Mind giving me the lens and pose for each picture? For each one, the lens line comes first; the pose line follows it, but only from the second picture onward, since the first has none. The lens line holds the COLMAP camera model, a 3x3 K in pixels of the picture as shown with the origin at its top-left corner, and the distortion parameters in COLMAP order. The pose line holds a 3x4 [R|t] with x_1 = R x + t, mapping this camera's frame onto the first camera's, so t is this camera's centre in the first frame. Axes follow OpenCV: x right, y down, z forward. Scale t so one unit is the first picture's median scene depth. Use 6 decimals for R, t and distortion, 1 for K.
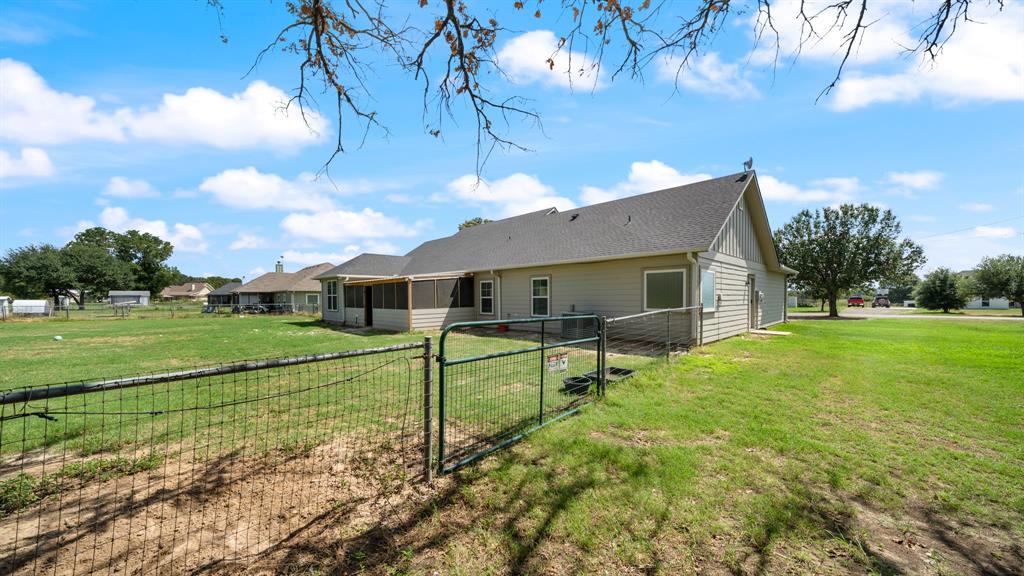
lens RADIAL K [[356.1, 0, 506.4], [0, 356.1, 300.8], [0, 0, 1]] dist [-0.001656, -0.000271]
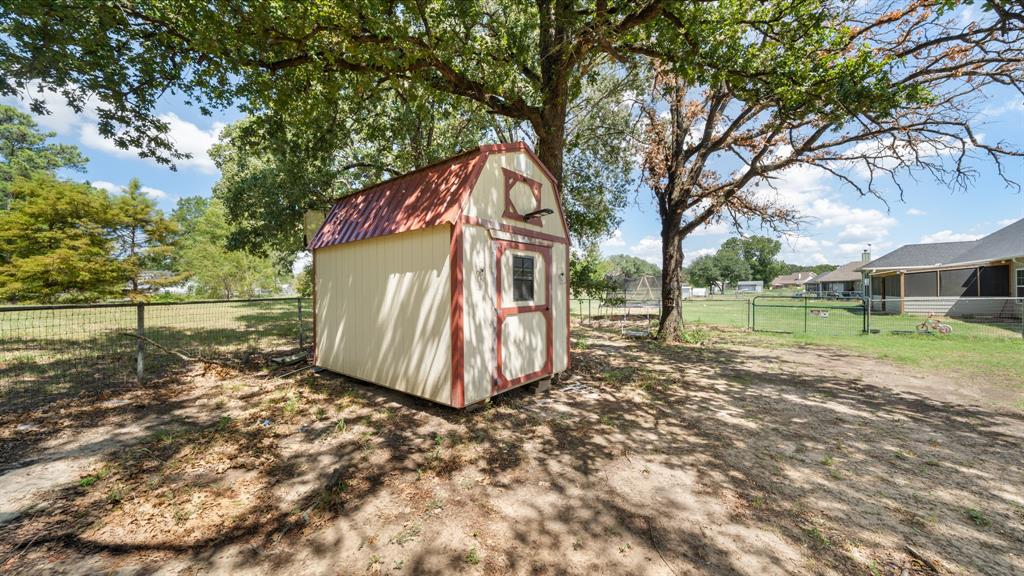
lens RADIAL K [[356.1, 0, 506.4], [0, 356.1, 300.8], [0, 0, 1]] dist [-0.001656, -0.000271]
pose [[0.136712, 0.031372, -0.990114, 0.319551], [0.005200, 0.999462, 0.032387, -0.003890], [0.990597, -0.009576, 0.136475, -0.217401]]
